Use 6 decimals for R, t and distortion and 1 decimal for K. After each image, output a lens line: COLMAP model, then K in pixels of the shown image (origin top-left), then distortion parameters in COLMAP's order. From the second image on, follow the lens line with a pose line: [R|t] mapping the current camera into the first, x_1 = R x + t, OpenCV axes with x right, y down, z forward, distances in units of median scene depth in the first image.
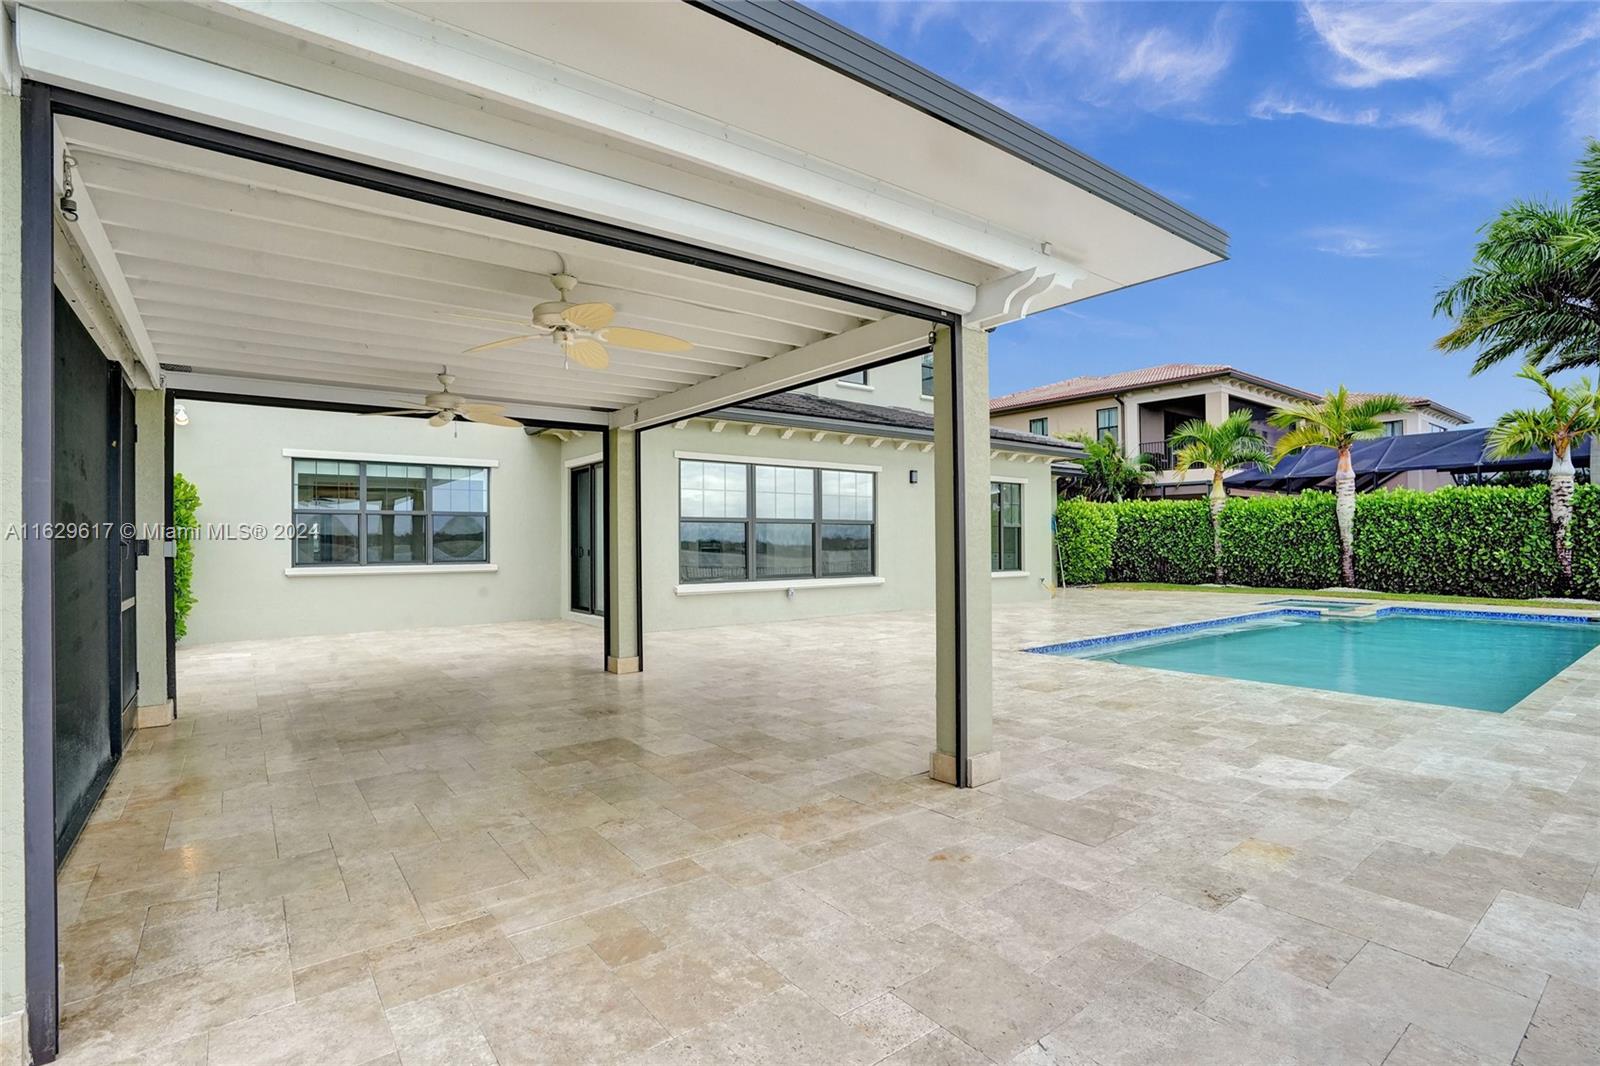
lens RADIAL K [[759.0, 0, 807.6], [0, 759.0, 537.2], [0, 0, 1]] dist [-0.046667, 0.021471]
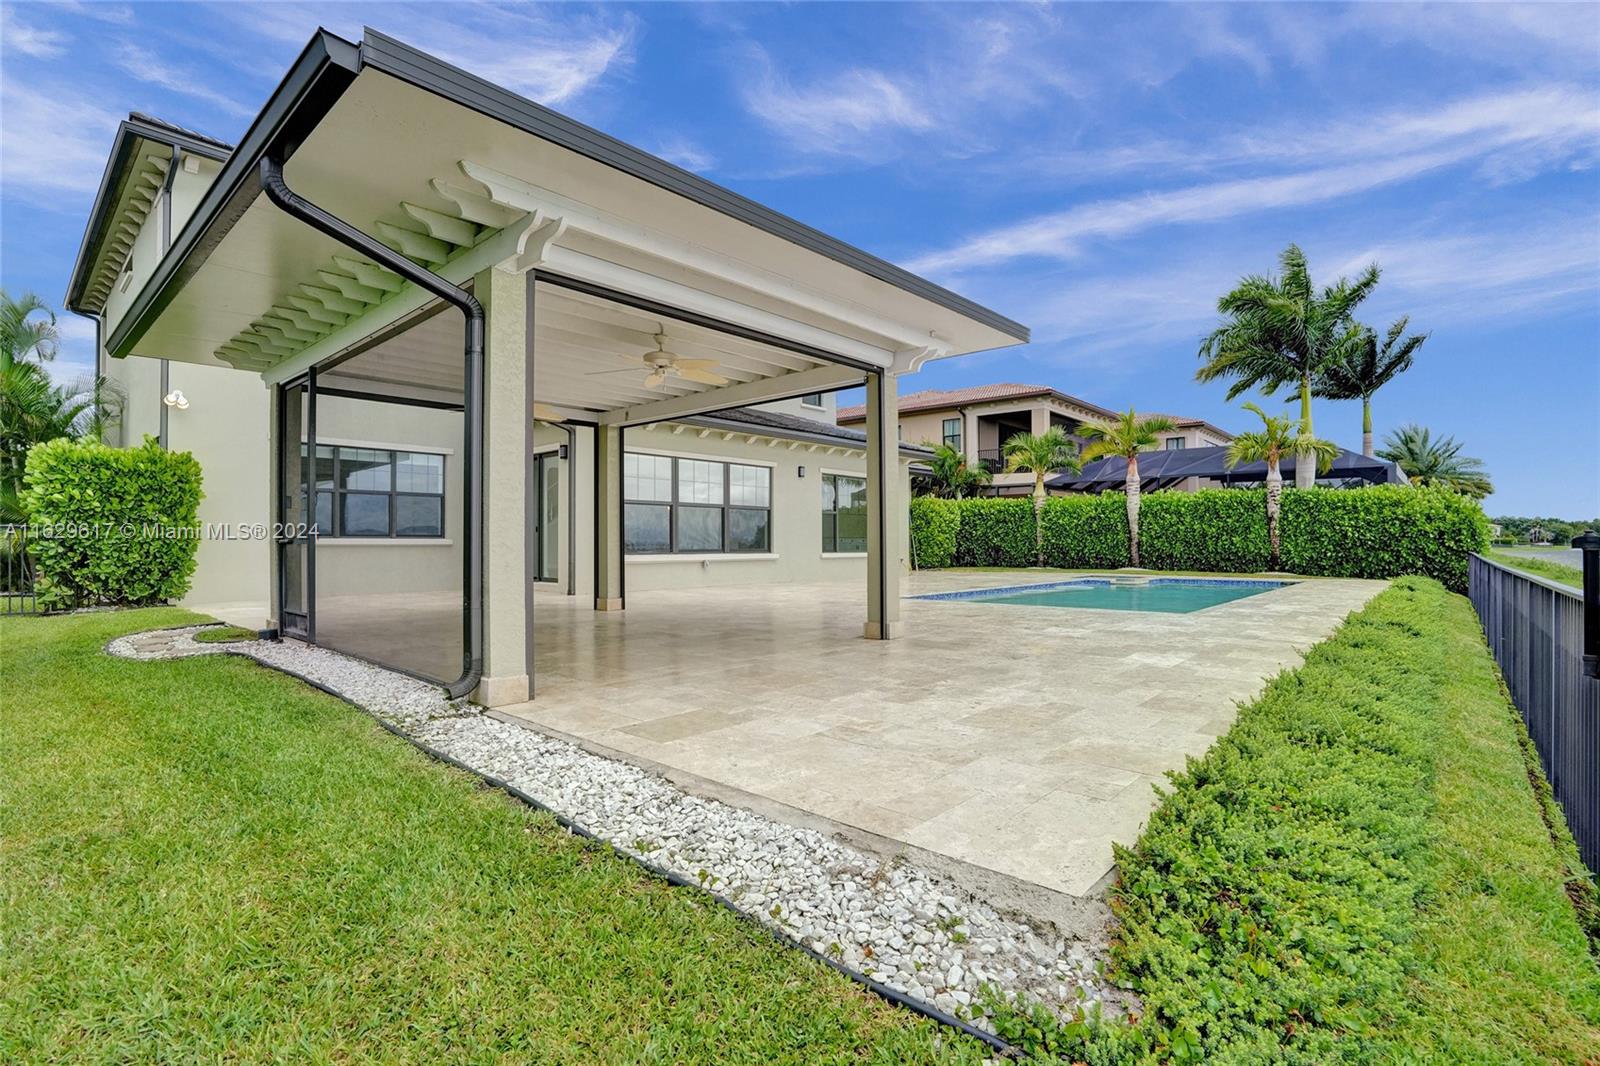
lens RADIAL K [[761.0, 0, 800.0], [0, 761.0, 533.0], [0, 0, 1]] dist [-0.043205, 0.000186]
pose [[0.982700, 0.006584, 0.185090, -0.069757], [-0.004989, 0.999946, -0.009080, 0.023384], [-0.185140, 0.007999, 0.982680, -0.153688]]
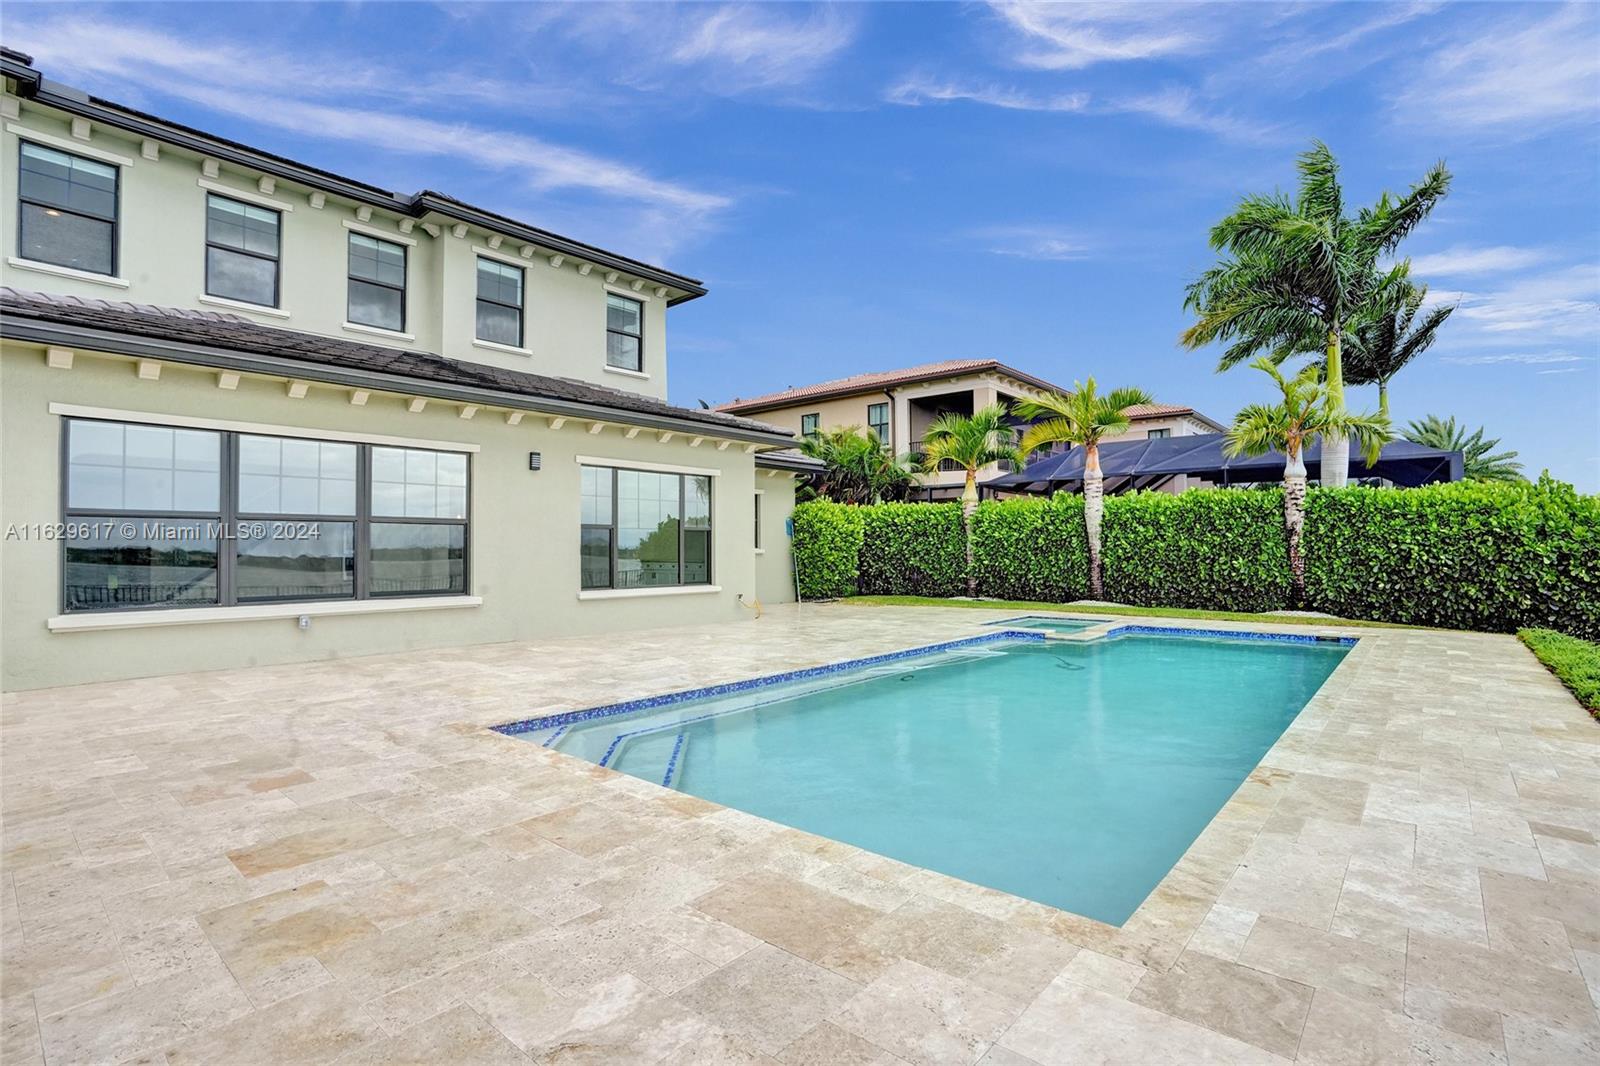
lens RADIAL K [[761.0, 0, 800.0], [0, 761.0, 533.0], [0, 0, 1]] dist [-0.043205, 0.000186]
pose [[0.980779, 0.004986, 0.195058, 0.201626], [-0.002038, 0.999881, -0.015312, 0.001140], [-0.195111, 0.014620, 0.980672, 0.180559]]
